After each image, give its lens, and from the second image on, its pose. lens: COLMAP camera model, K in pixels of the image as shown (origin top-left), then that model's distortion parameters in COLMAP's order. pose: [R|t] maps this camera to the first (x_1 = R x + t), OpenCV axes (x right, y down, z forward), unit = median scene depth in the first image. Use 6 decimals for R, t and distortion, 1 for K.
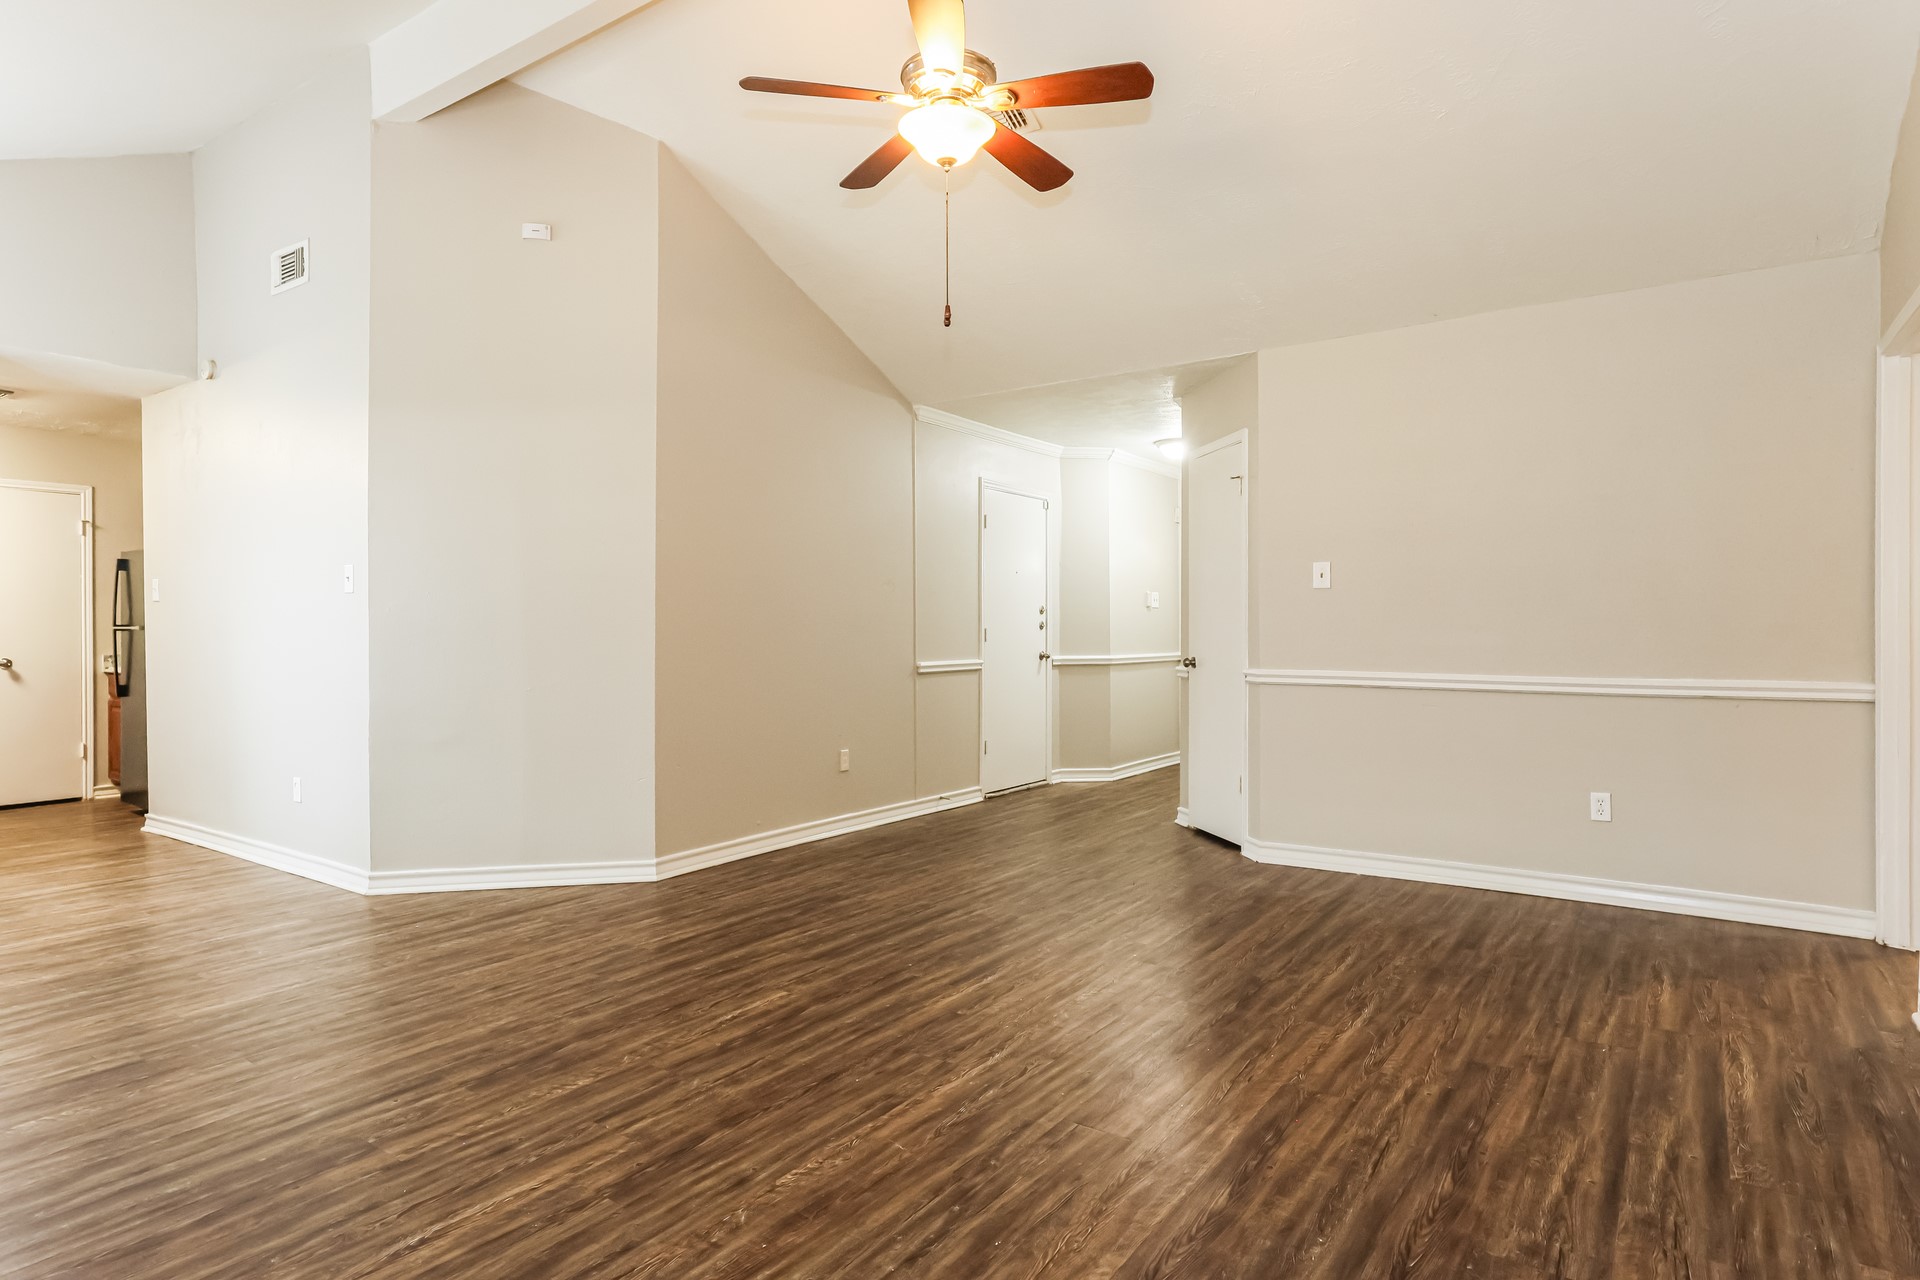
lens RADIAL K [[1058.1, 0, 959.1], [0, 1058.1, 632.8], [0, 0, 1]] dist [-0.003087, -0.001039]
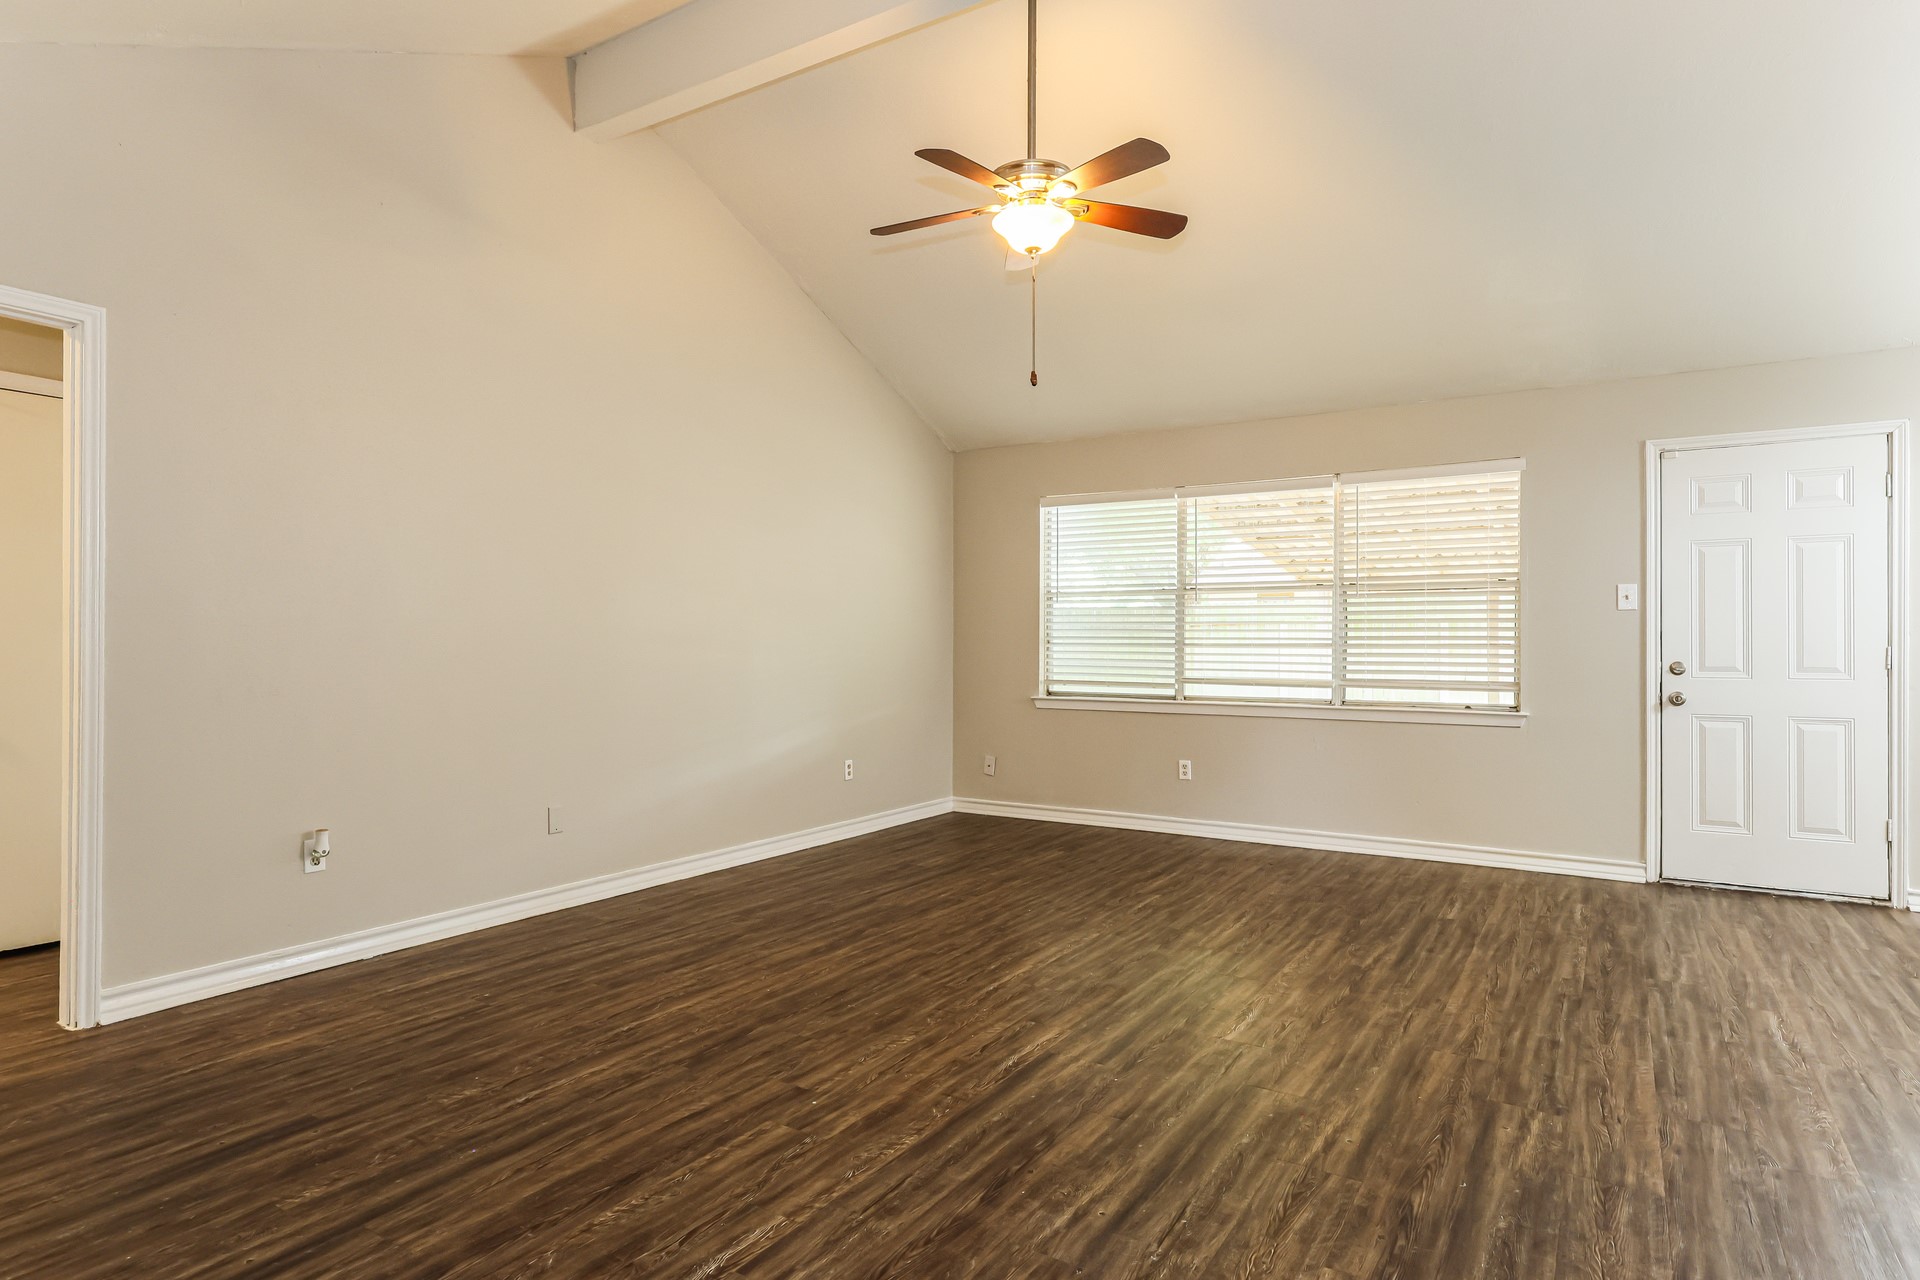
lens RADIAL K [[1058.1, 0, 959.1], [0, 1058.1, 632.8], [0, 0, 1]] dist [-0.003087, -0.001039]
pose [[-0.998670, 0.000207, -0.051560, 0.126664], [0.000173, 1.000000, 0.000669, -0.015941], [0.051561, 0.000659, -0.998670, 2.067977]]
